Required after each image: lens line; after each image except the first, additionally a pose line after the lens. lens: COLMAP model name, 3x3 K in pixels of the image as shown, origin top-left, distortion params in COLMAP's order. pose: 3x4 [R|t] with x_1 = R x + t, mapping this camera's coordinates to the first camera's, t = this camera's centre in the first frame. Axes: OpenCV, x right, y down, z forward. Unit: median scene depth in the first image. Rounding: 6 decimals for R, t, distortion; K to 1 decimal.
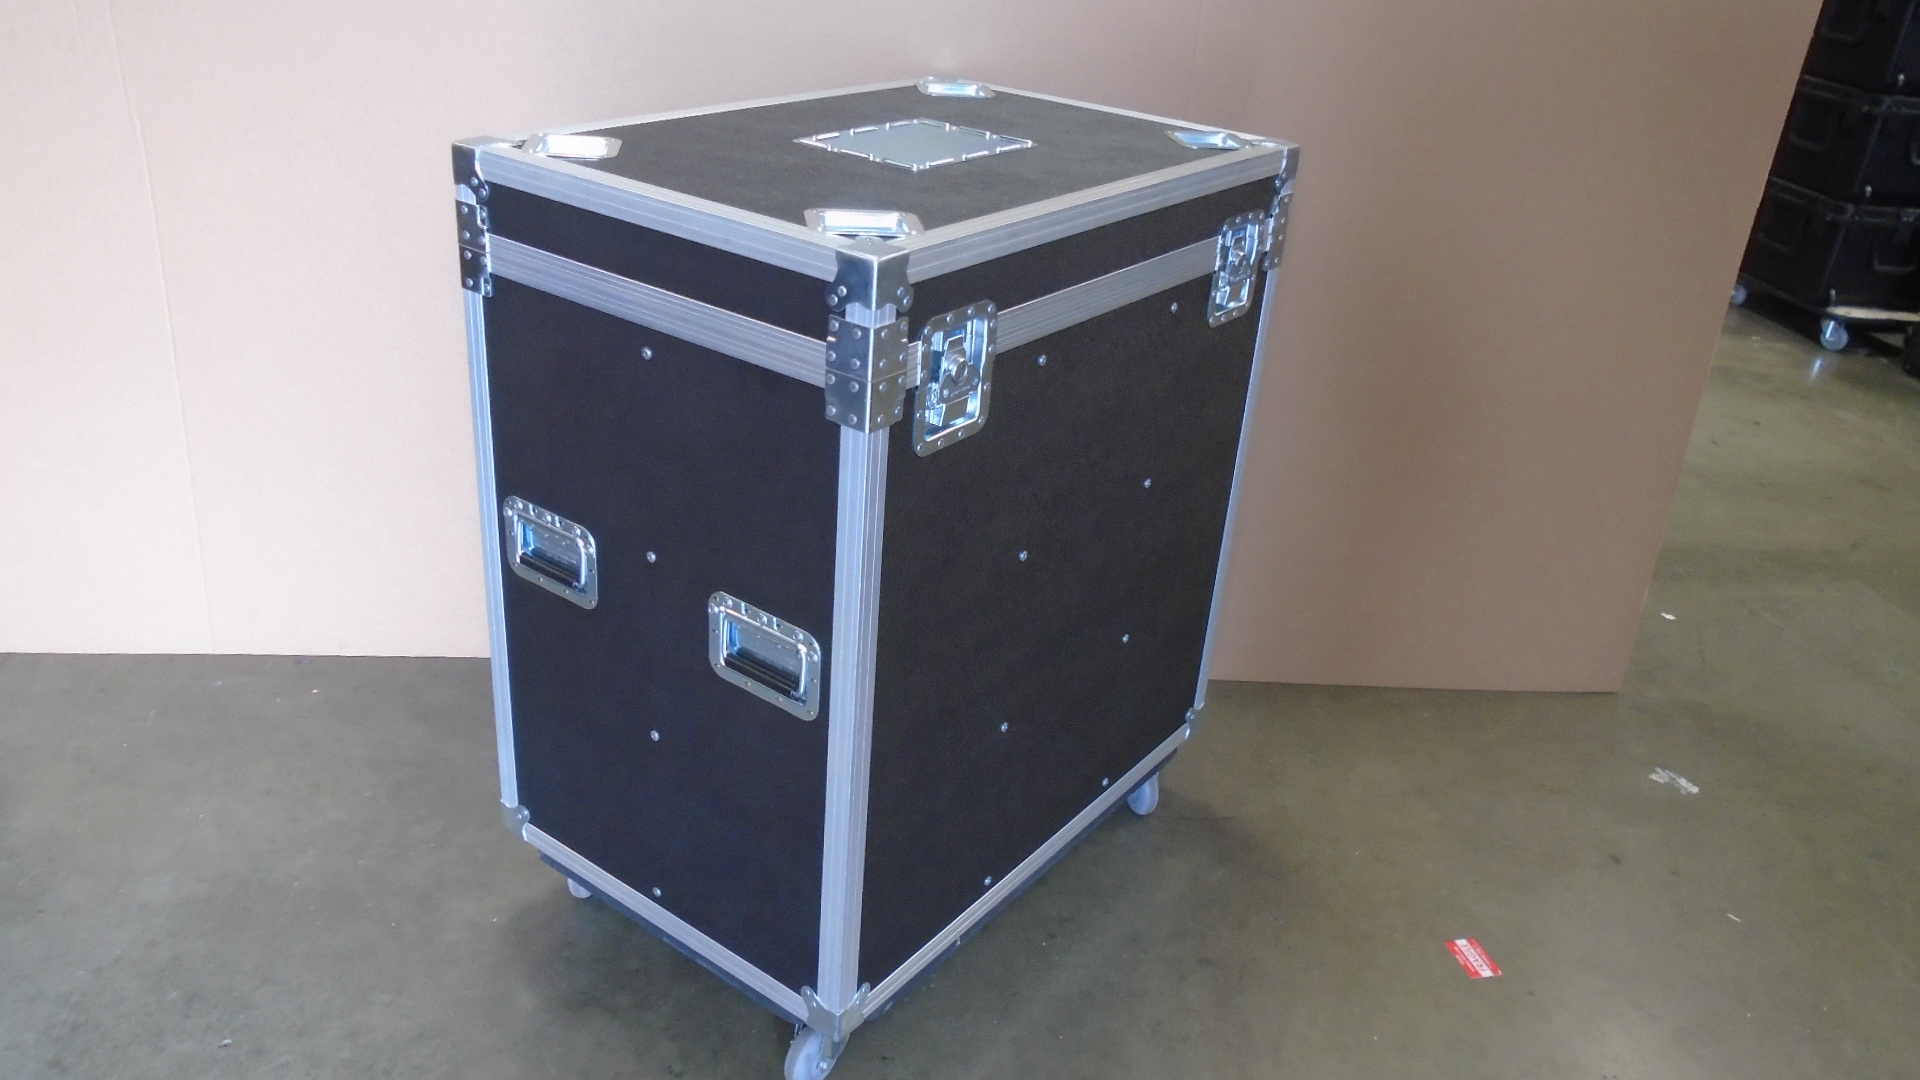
lens RADIAL K [[1491.7, 0, 957.7], [0, 1491.7, 544.8], [0, 0, 1]] dist [-0.030940, 0.014034]
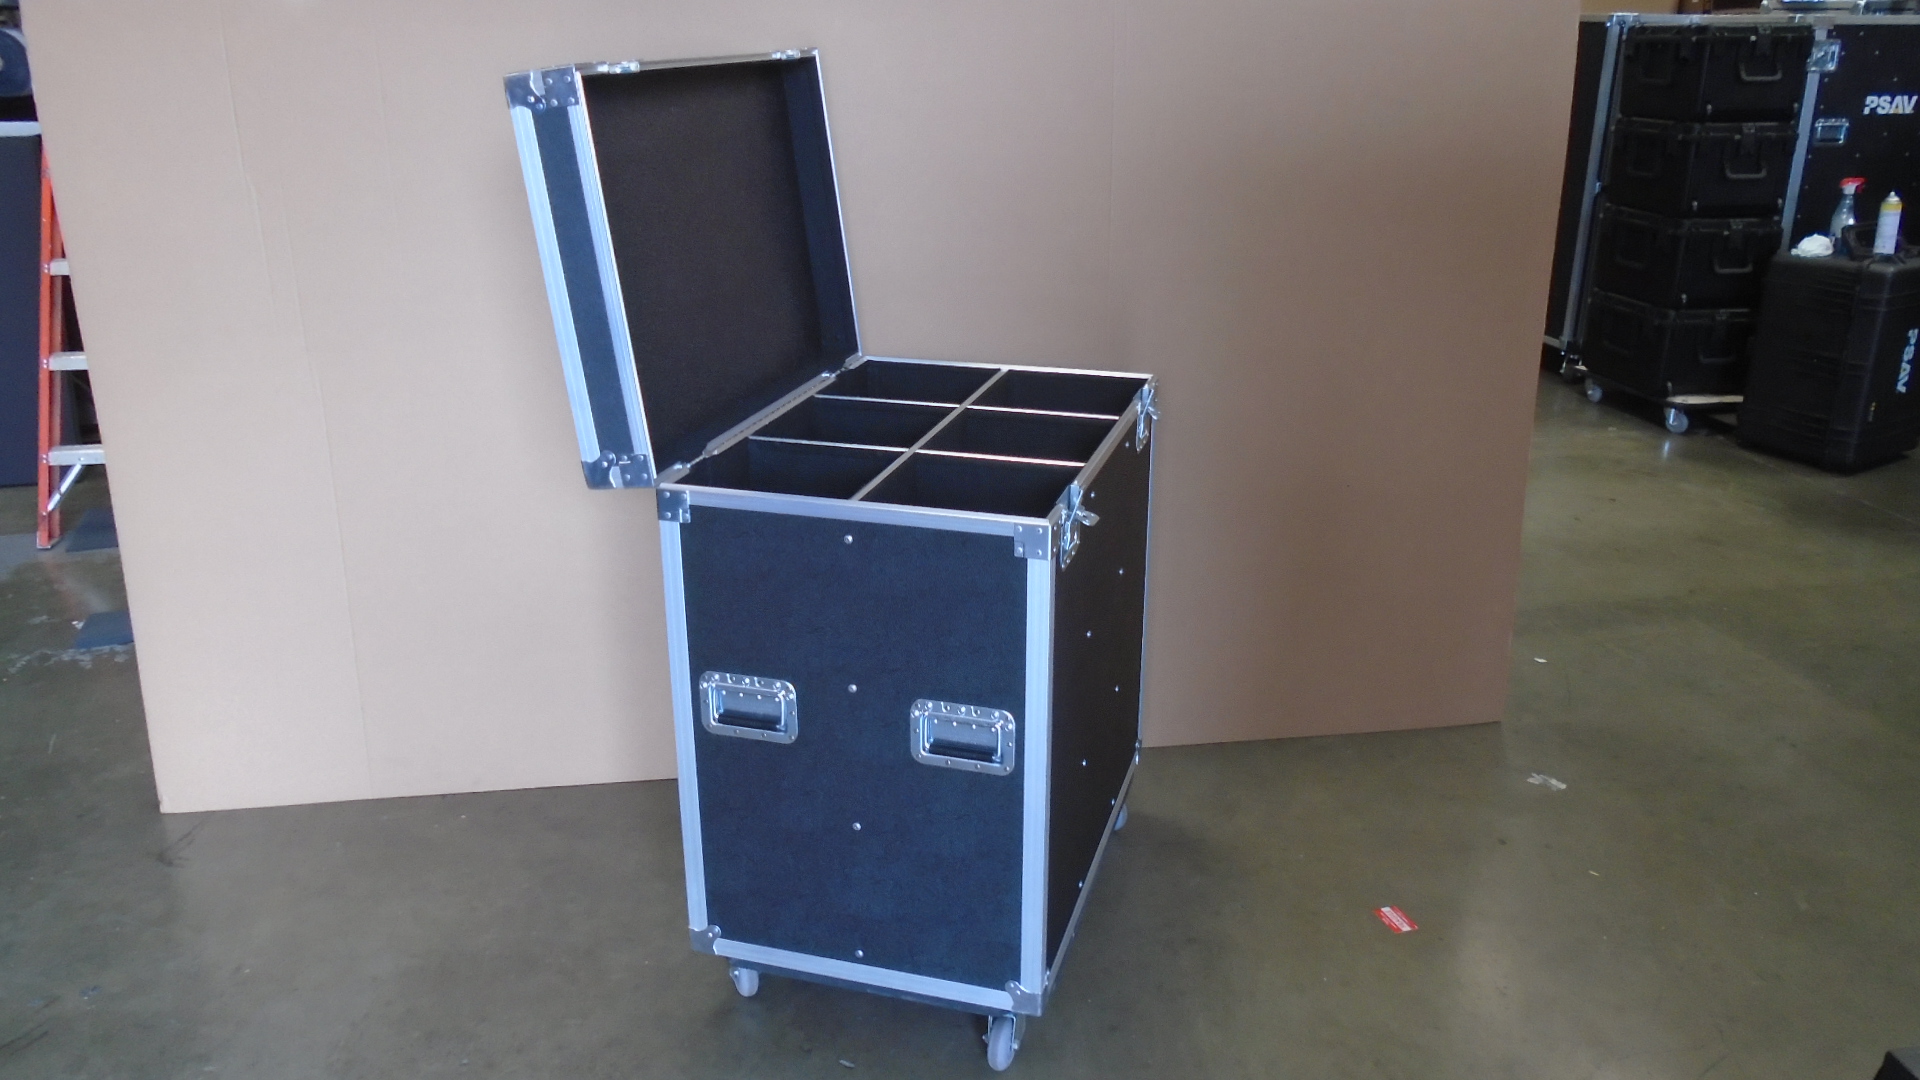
lens RADIAL K [[1491.7, 0, 962.8], [0, 1491.7, 535.7], [0, 0, 1]] dist [-0.030940, 0.014034]
pose [[0.994826, -0.094265, 0.037893, -0.040410], [0.097908, 0.989113, -0.109857, 0.042602], [-0.027125, 0.112999, 0.993225, -0.270060]]
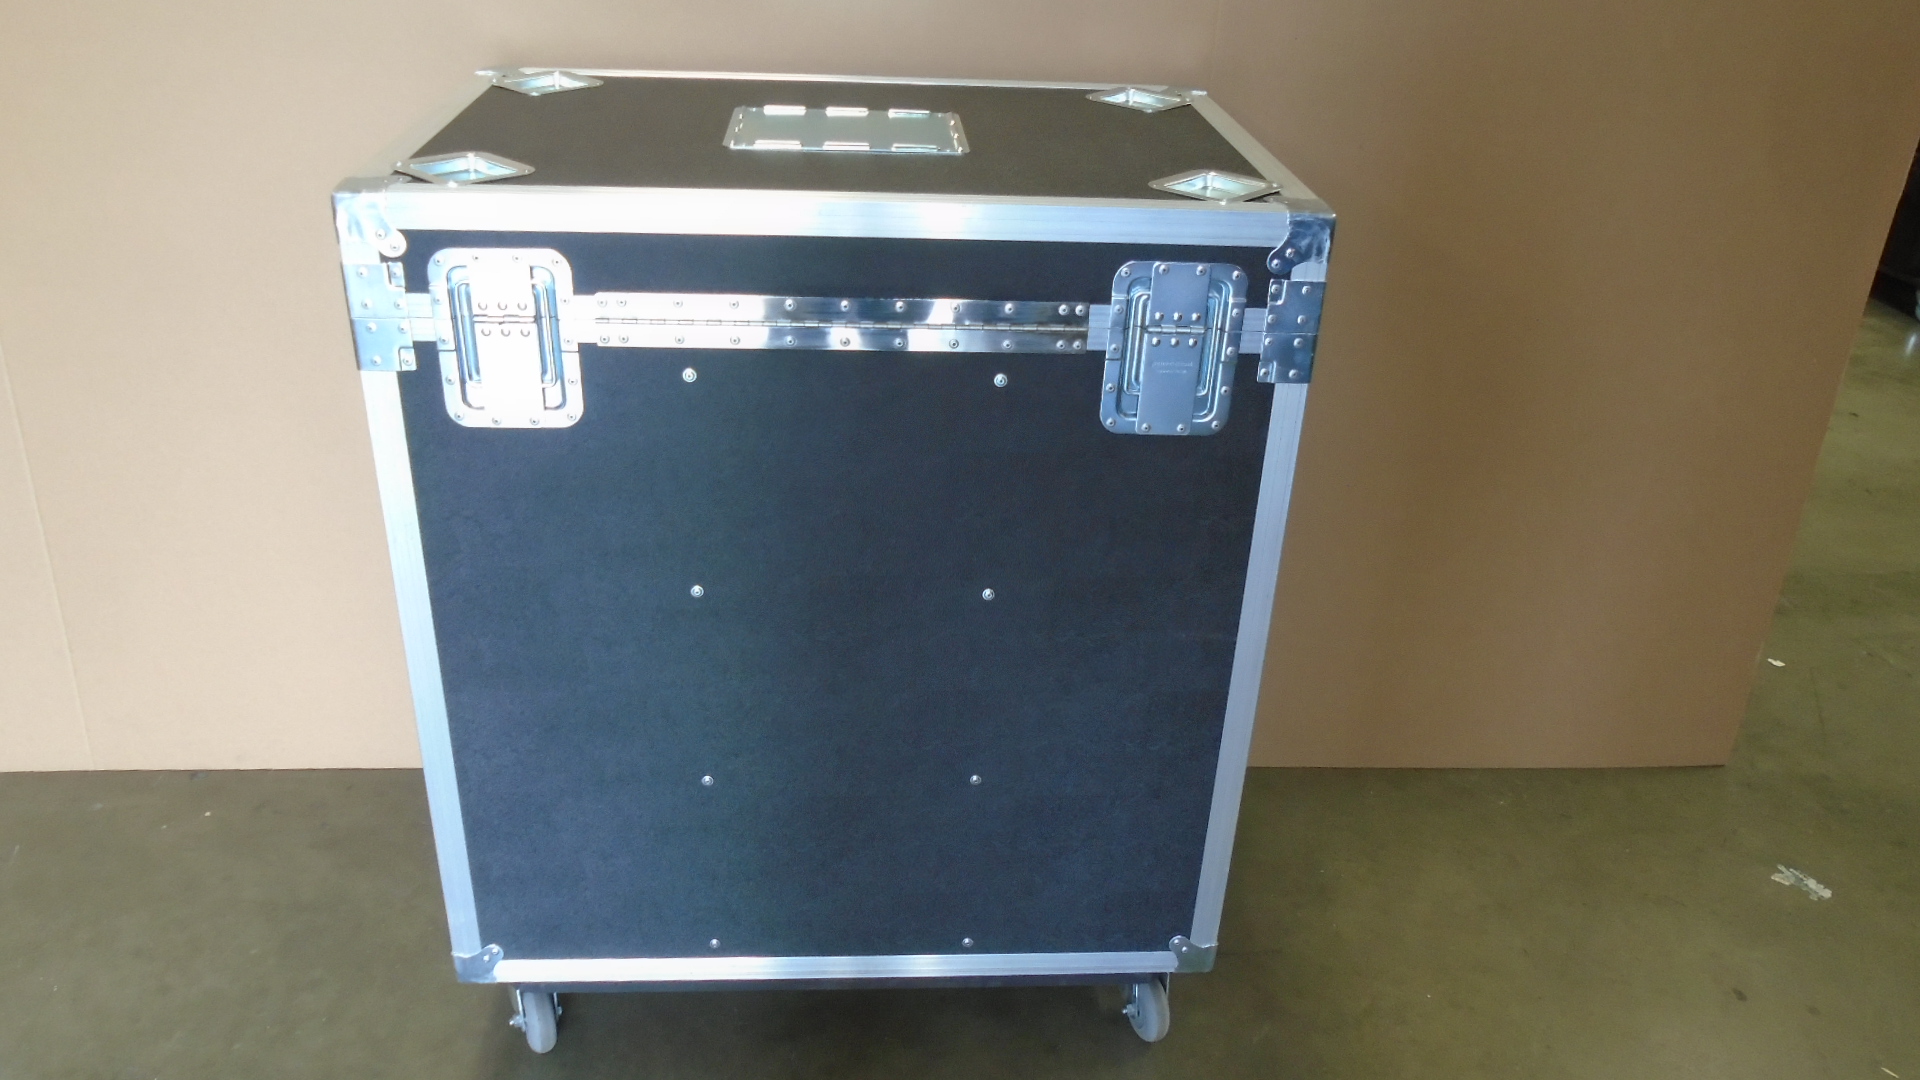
lens RADIAL K [[1491.7, 0, 954.3], [0, 1491.7, 534.9], [0, 0, 1]] dist [-0.030940, 0.014034]
pose [[0.999318, -0.024838, -0.027340, 0.028400], [0.025320, 0.999528, 0.017422, -0.066581], [0.026895, -0.018102, 0.999474, 0.148695]]
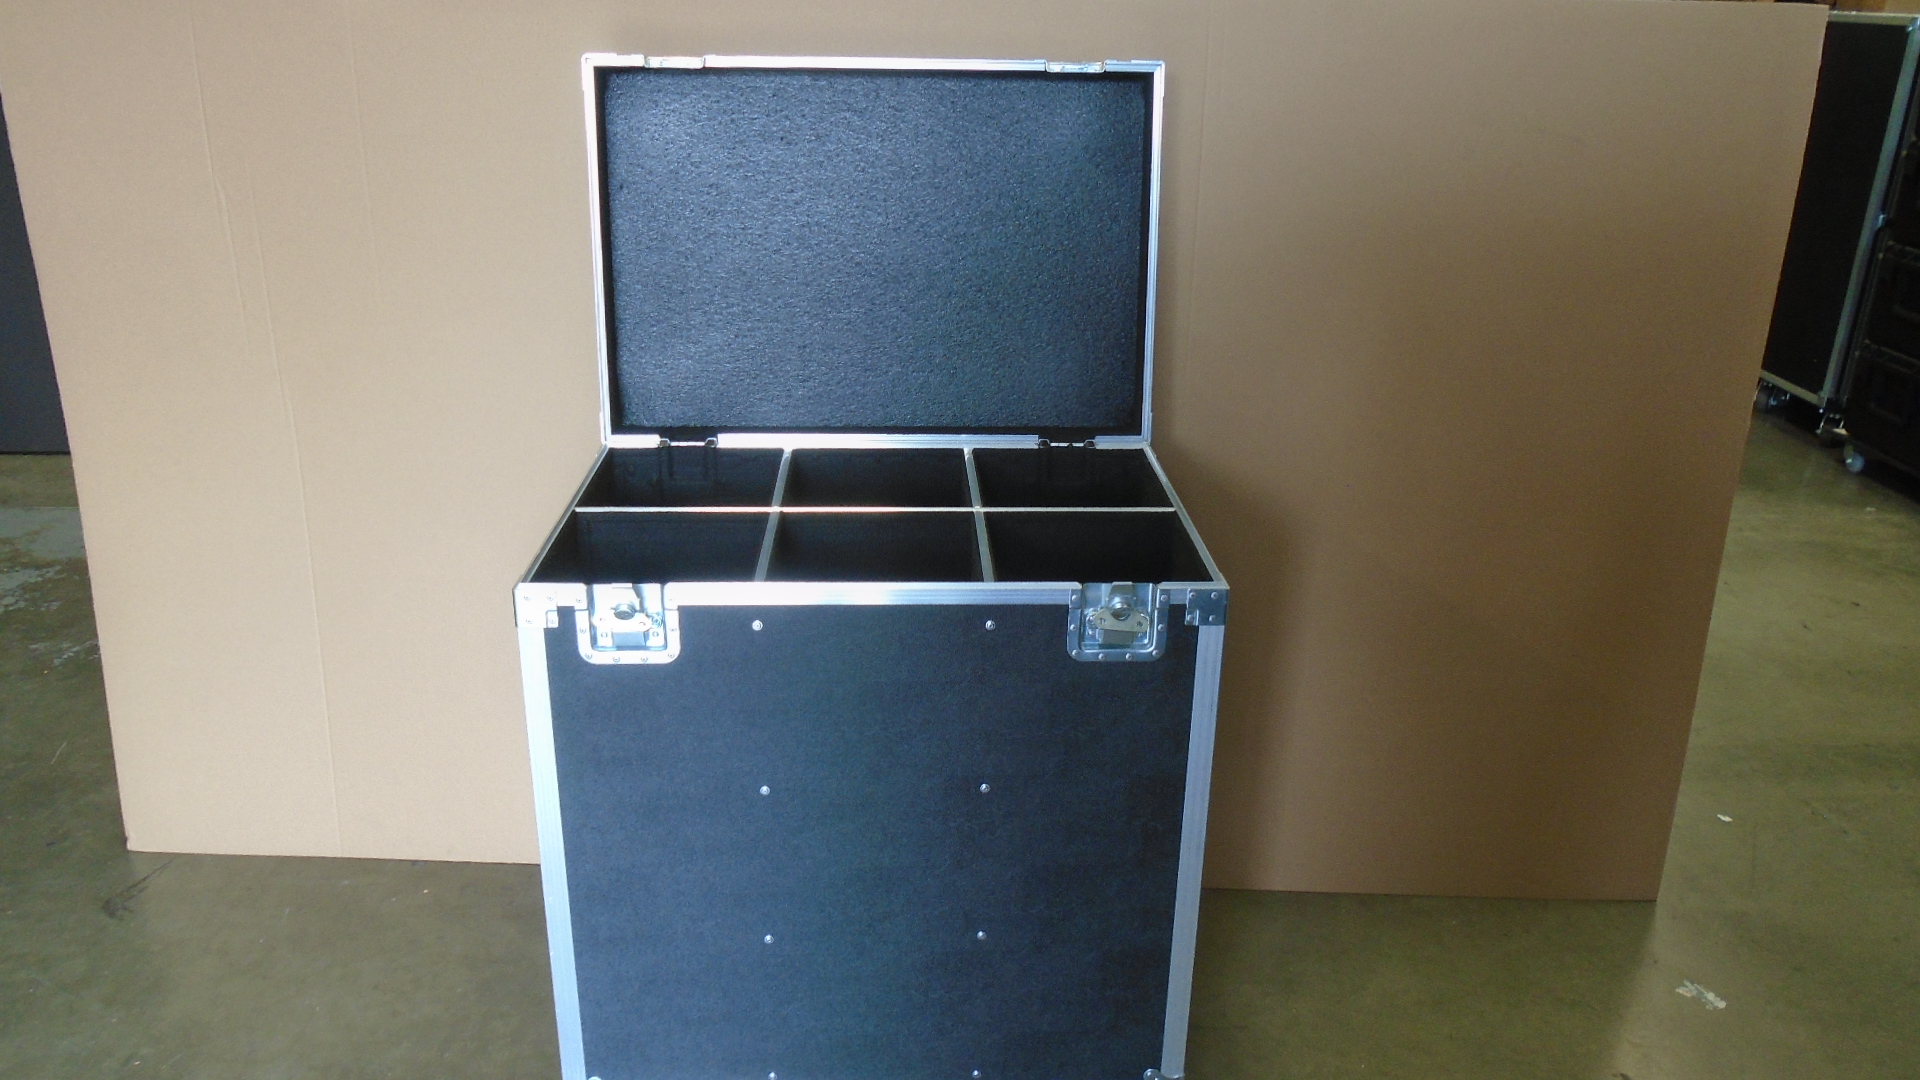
lens RADIAL K [[1491.7, 0, 951.5], [0, 1491.7, 539.6], [0, 0, 1]] dist [-0.030940, 0.014034]
pose [[0.992390, -0.016527, -0.122023, 0.104390], [0.004676, 0.995295, -0.096777, -0.055628], [0.123048, 0.095470, 0.987798, -0.091515]]
